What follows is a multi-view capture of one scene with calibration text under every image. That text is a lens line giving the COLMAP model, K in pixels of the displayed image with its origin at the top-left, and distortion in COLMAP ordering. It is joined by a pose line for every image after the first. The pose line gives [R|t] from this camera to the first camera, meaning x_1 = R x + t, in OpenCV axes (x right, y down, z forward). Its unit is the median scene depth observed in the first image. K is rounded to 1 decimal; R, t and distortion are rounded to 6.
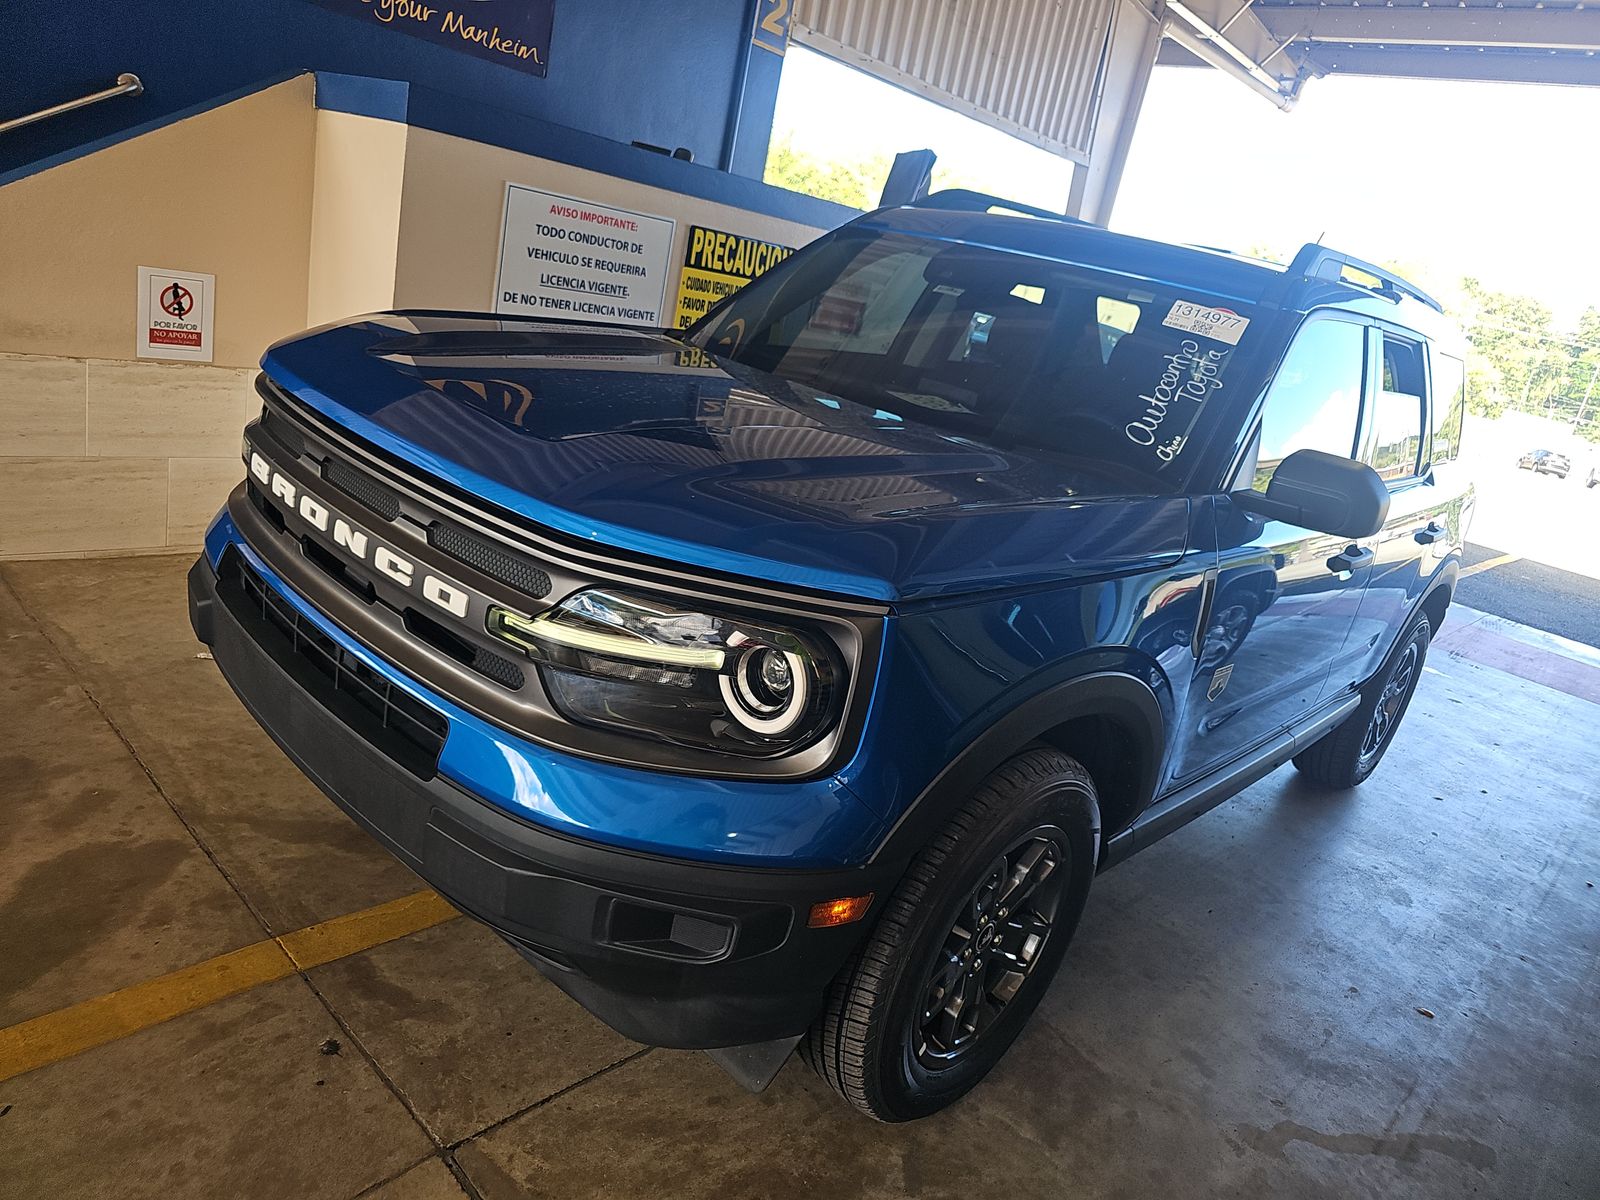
lens RADIAL K [[1075.2, 0, 805.4], [0, 1075.2, 594.3], [0, 0, 1]] dist [0.012114, 0.001790]
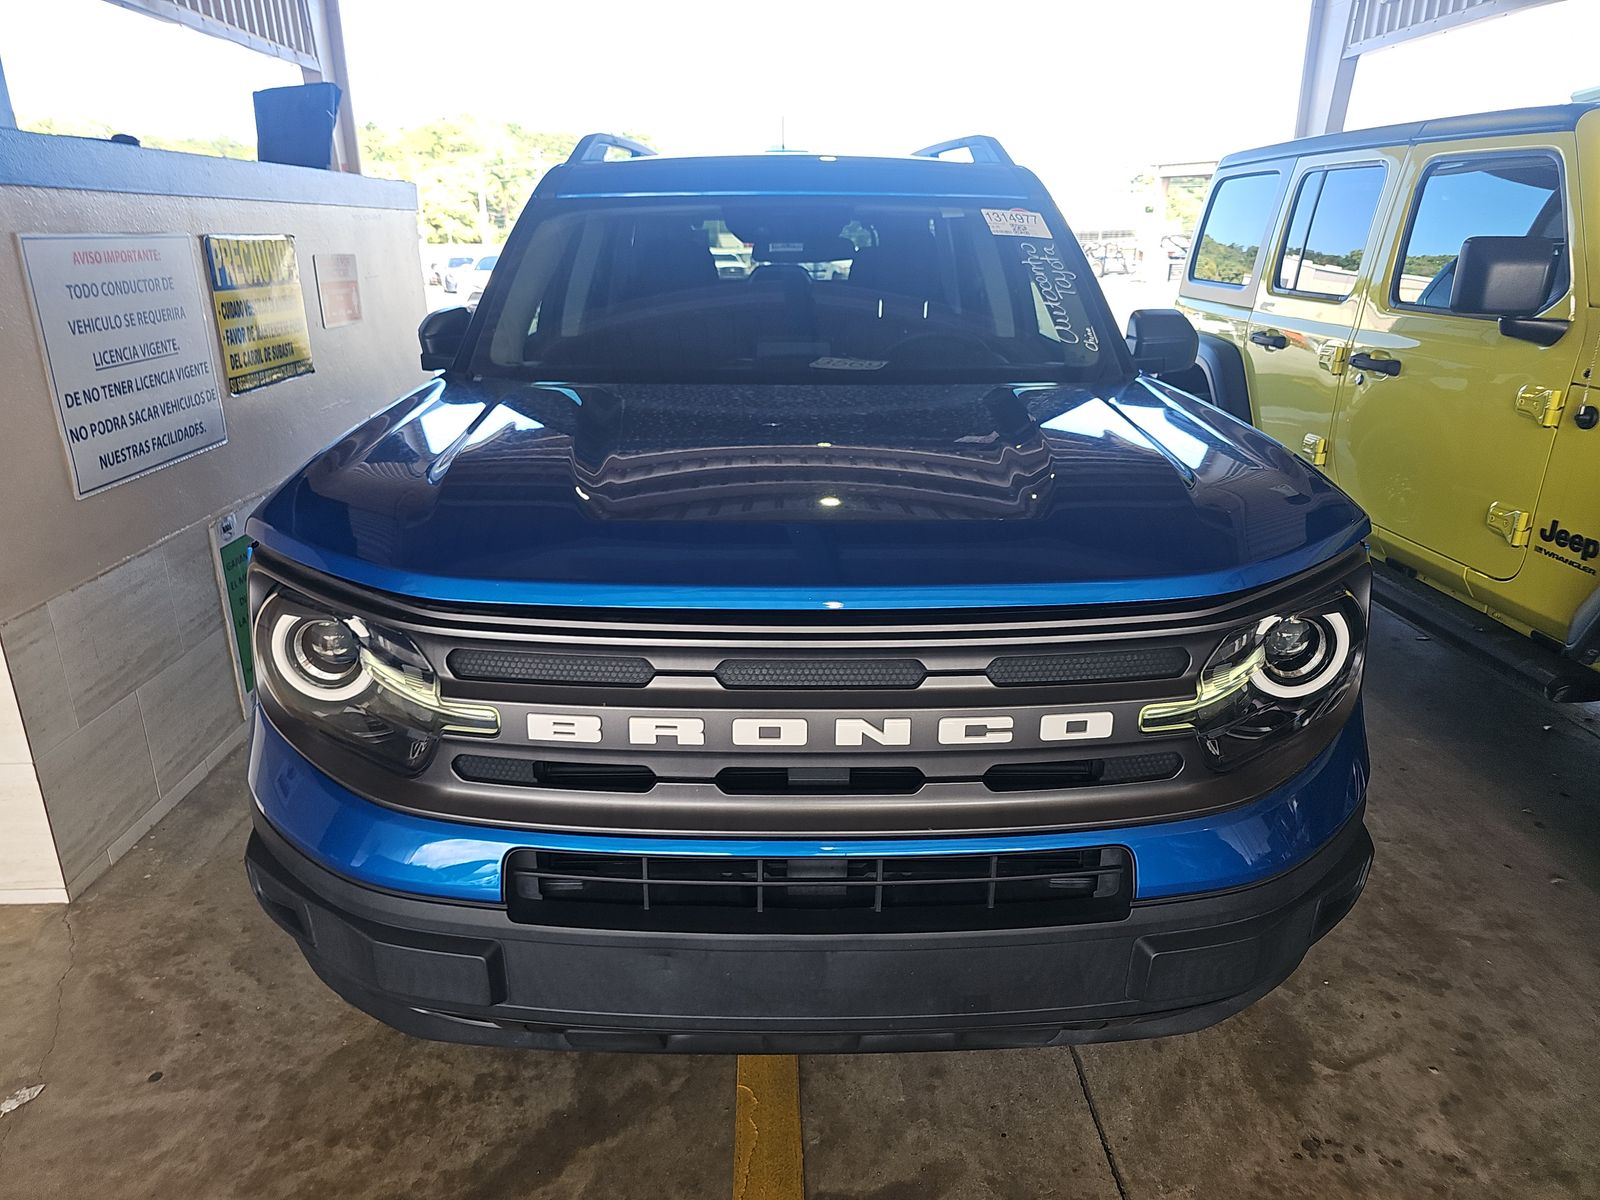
lens RADIAL K [[1075.2, 0, 805.4], [0, 1075.2, 594.3], [0, 0, 1]] dist [0.012114, 0.001790]
pose [[0.702380, -0.409990, 0.581869, -0.730685], [0.349699, 0.910760, 0.219605, -0.280024], [-0.619979, 0.049233, 0.783073, 0.340235]]
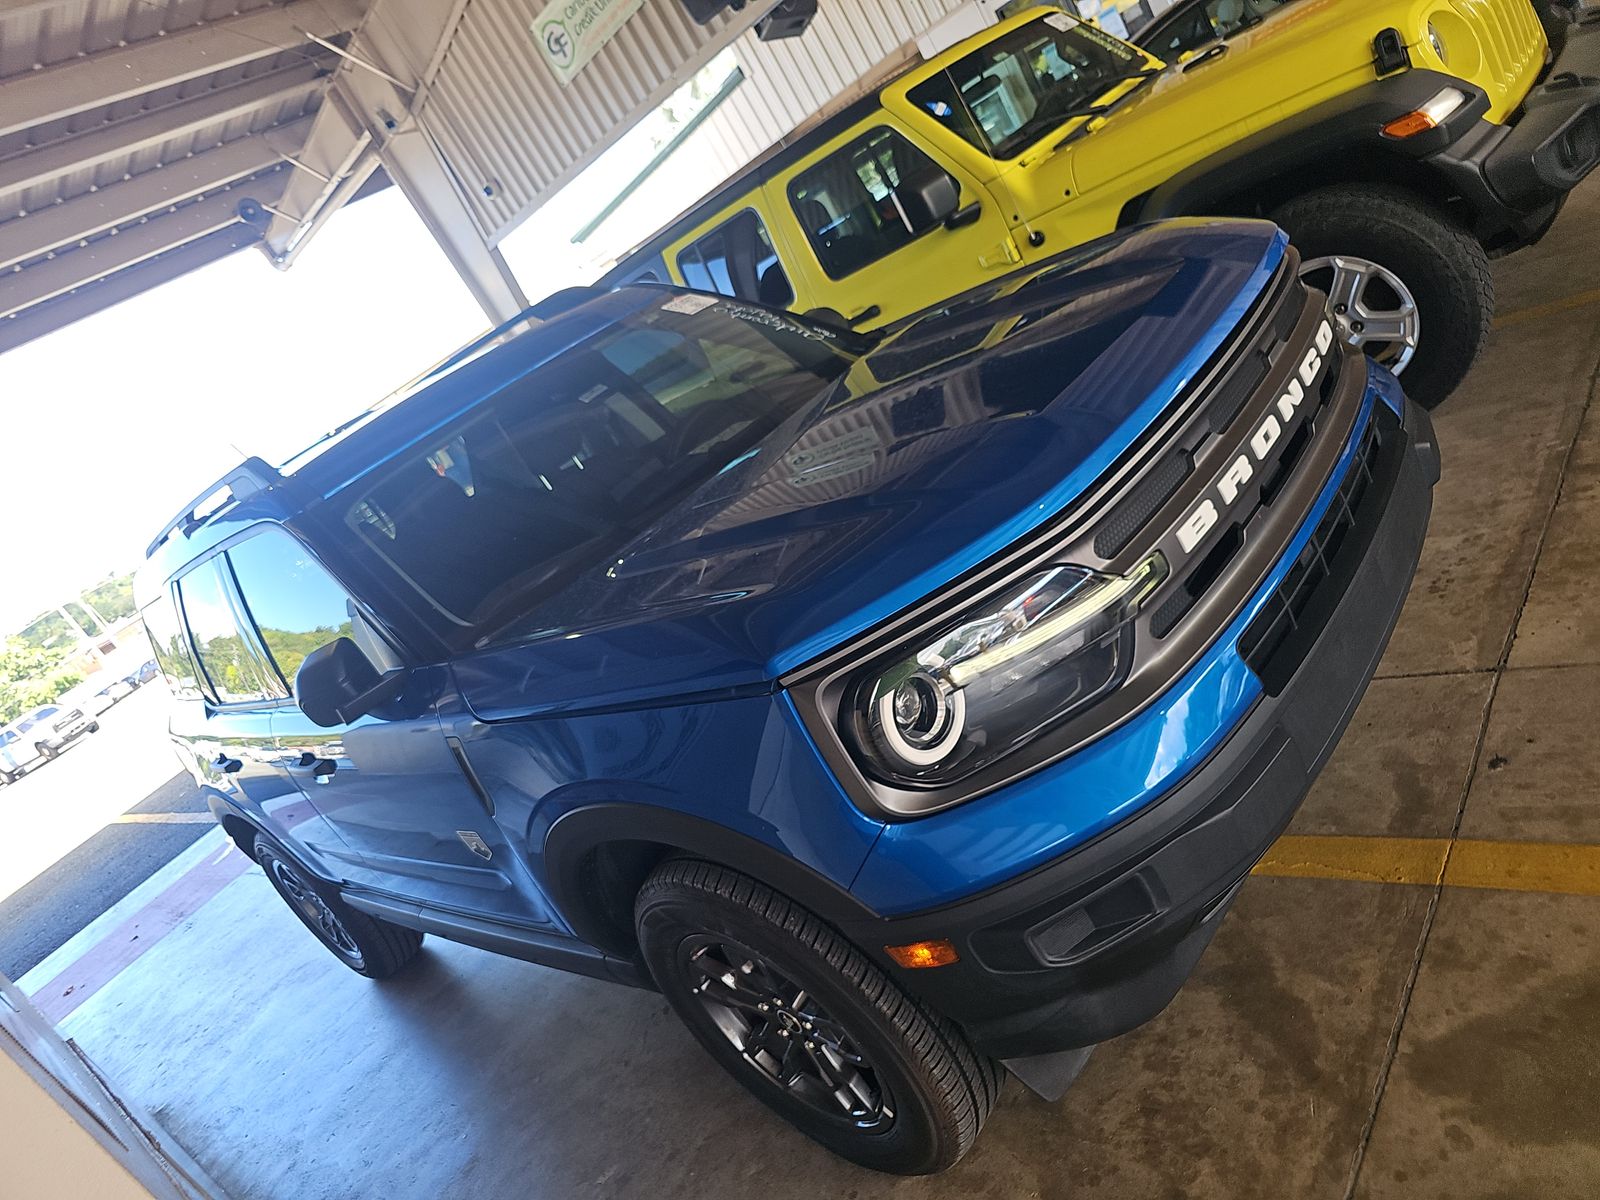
lens RADIAL K [[1064.3, 0, 805.8], [0, 1064.3, 591.8], [0, 0, 1]] dist [0.012741, -0.005574]
pose [[-0.130699, -0.473855, 0.870850, -1.121770], [0.727660, 0.550747, 0.408887, -0.592686], [-0.673371, 0.687124, 0.272824, 0.971736]]
